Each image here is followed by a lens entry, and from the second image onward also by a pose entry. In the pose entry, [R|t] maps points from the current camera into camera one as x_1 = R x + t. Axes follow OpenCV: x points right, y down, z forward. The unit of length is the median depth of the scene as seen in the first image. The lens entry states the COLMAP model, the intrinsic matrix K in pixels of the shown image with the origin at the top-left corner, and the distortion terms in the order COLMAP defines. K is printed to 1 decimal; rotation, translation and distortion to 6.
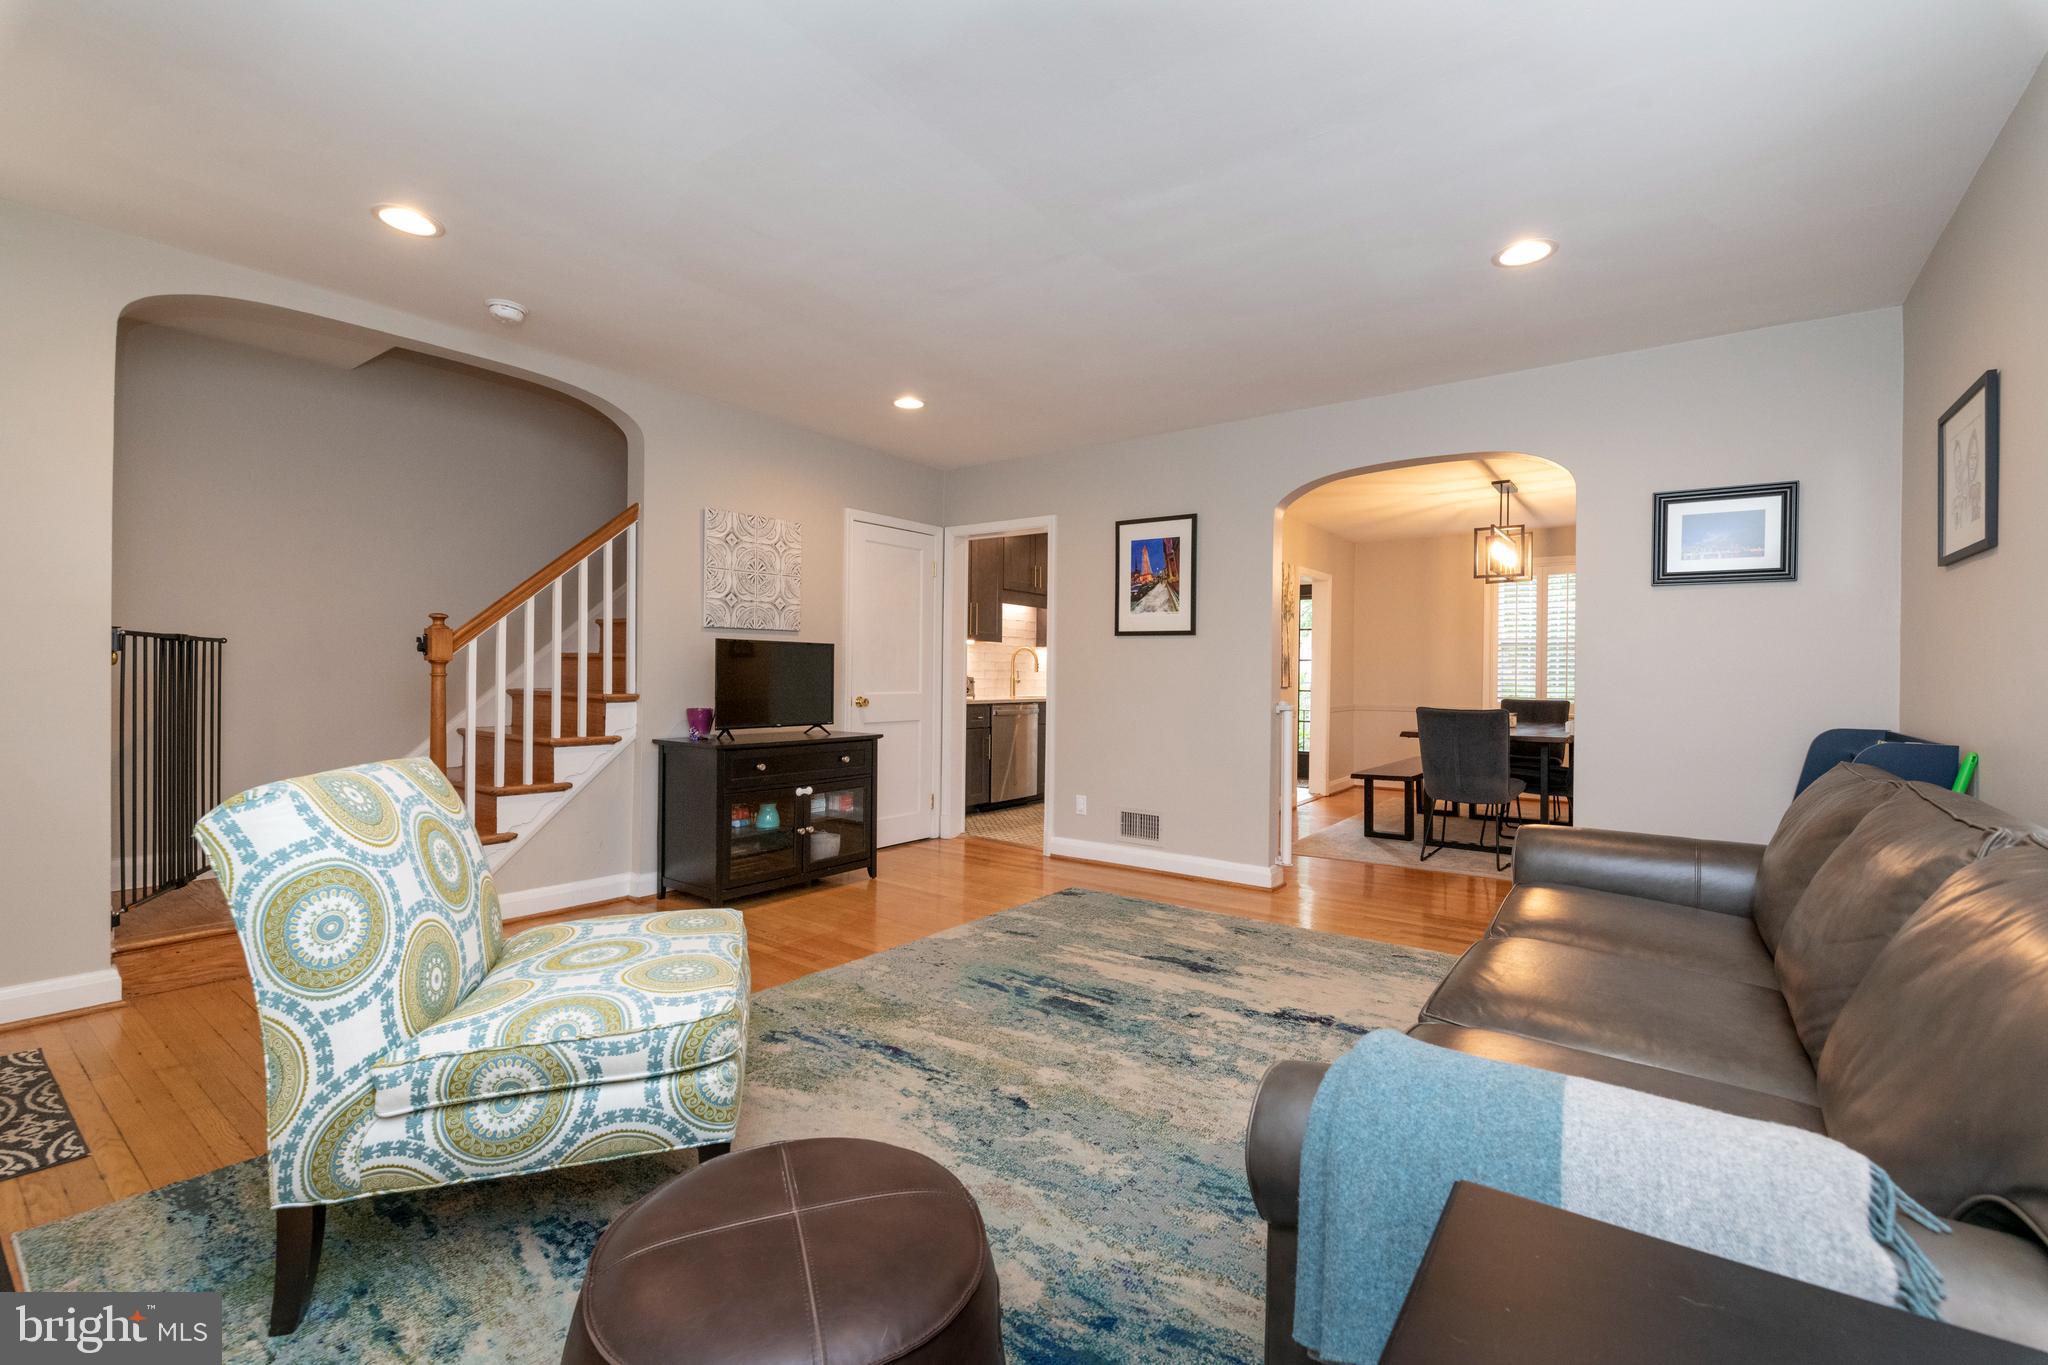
lens RADIAL K [[878.8, 0, 1023.6], [0, 878.8, 676.7], [0, 0, 1]] dist [-0.000407, -0.004274]
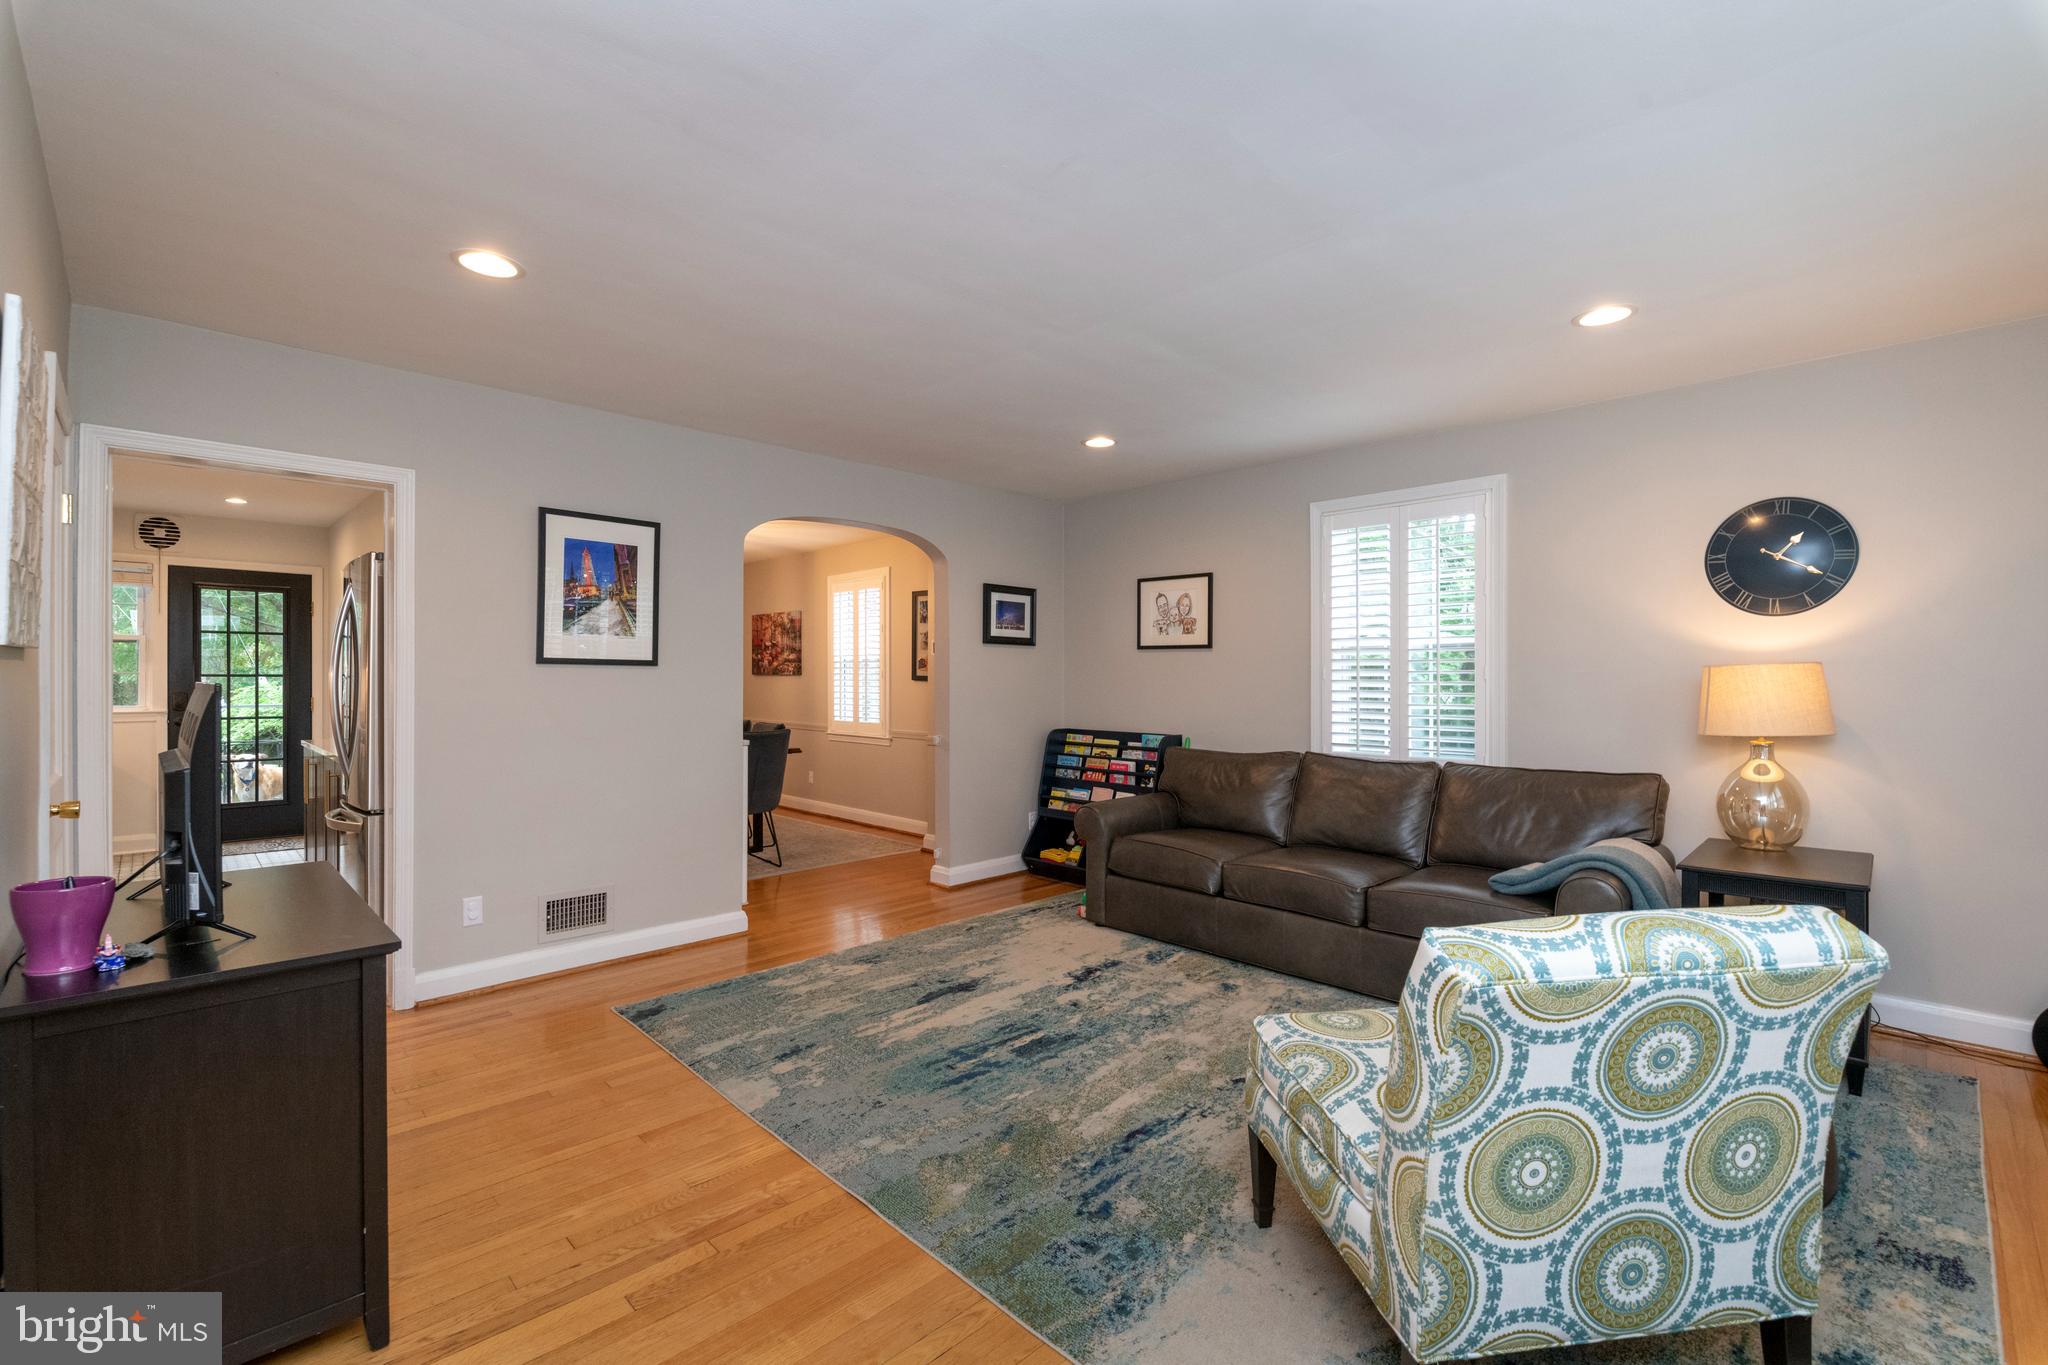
lens RADIAL K [[878.8, 0, 1027.1], [0, 878.8, 675.2], [0, 0, 1]] dist [-0.000407, -0.004274]
pose [[0.150164, -0.006107, 0.988642, -0.852440], [0.003636, 0.999978, 0.005625, -0.060435], [-0.988654, 0.002750, 0.150183, 0.750776]]
